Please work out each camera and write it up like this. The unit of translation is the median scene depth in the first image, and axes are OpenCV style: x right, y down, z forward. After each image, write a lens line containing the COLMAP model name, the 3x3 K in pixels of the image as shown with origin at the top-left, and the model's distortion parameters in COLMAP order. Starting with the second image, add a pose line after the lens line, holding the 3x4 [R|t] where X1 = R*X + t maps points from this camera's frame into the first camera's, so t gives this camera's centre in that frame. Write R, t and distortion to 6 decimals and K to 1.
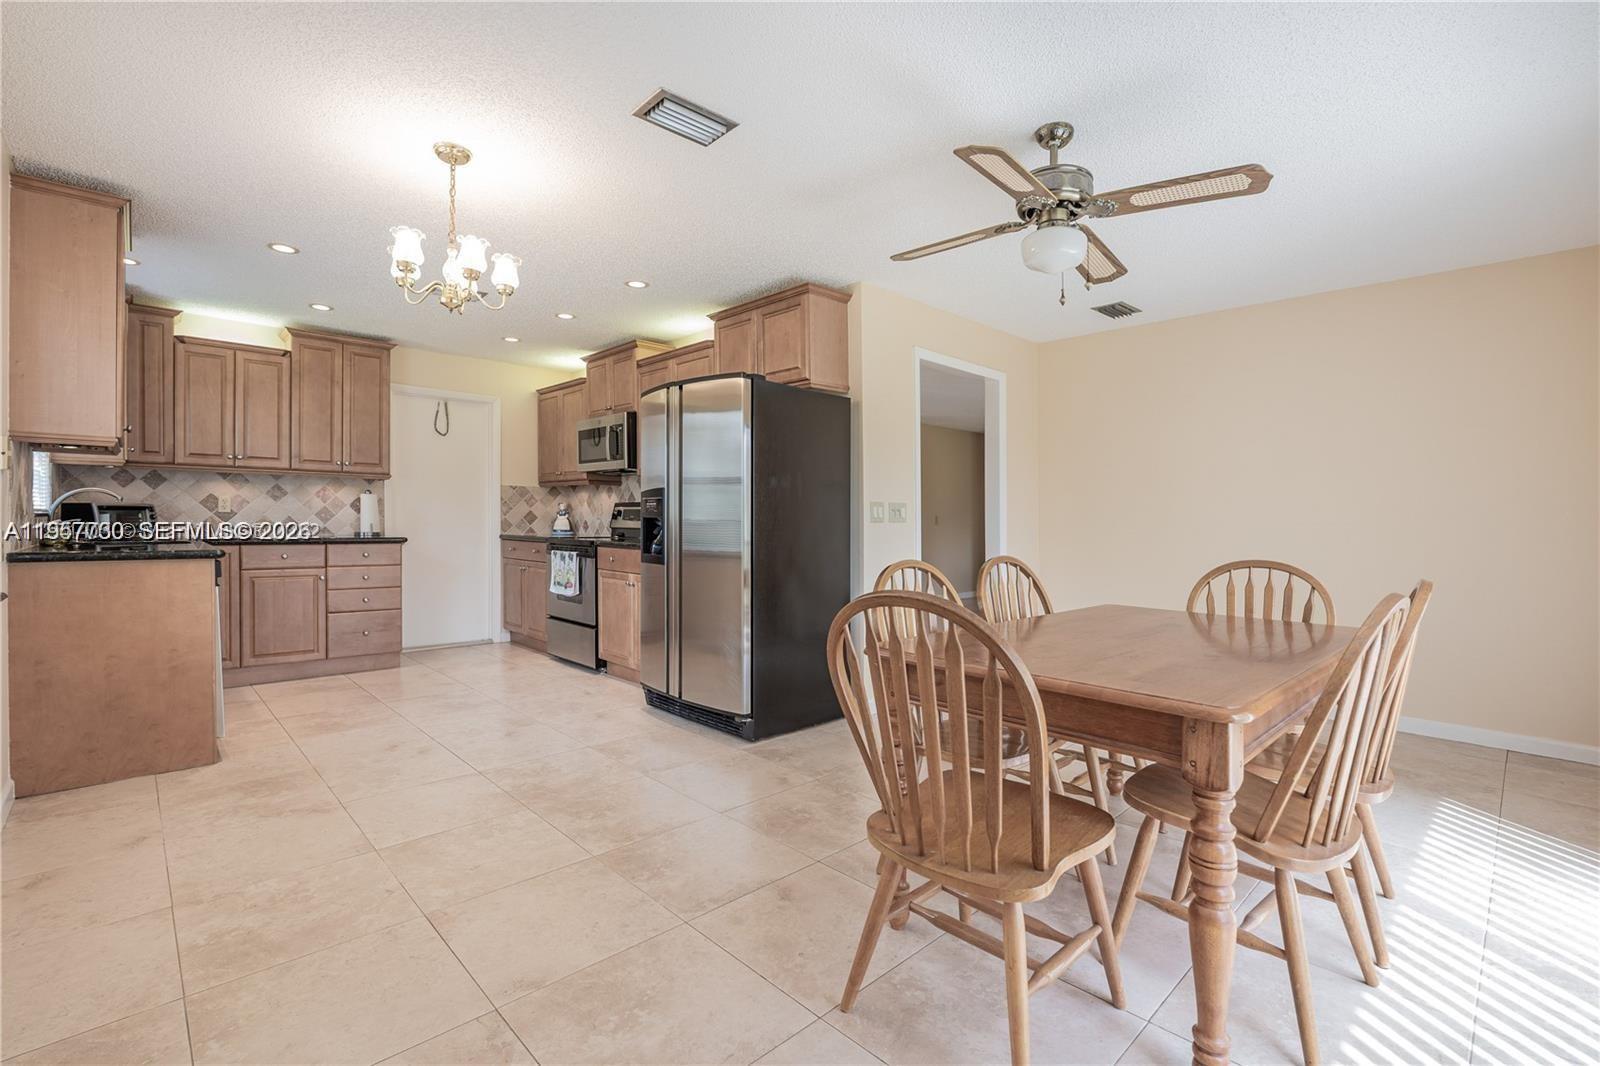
lens RADIAL K [[716.0, 0, 803.7], [0, 716.0, 522.6], [0, 0, 1]] dist [-0.026834, 0.000519]
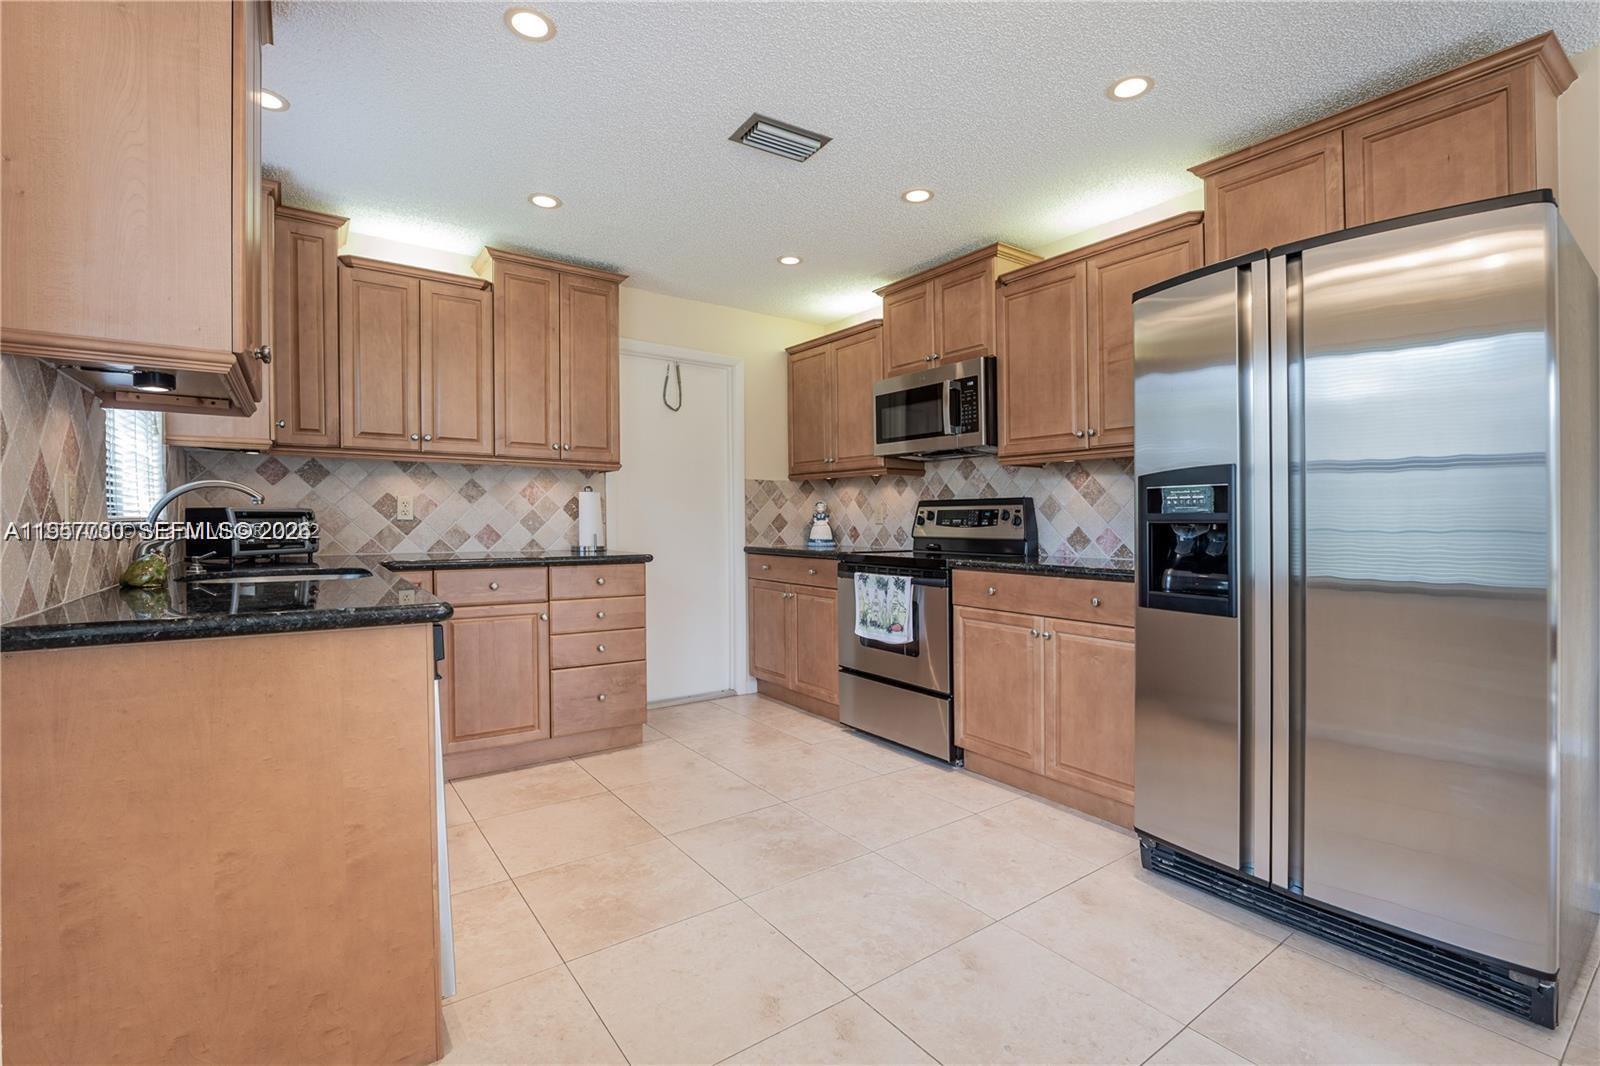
lens RADIAL K [[716.0, 0, 796.9], [0, 716.0, 527.5], [0, 0, 1]] dist [-0.026834, 0.000519]
pose [[0.988861, -0.007297, -0.148666, -0.329269], [0.008073, 0.999957, 0.004617, -0.007023], [0.148626, -0.005766, 0.988877, 0.355087]]
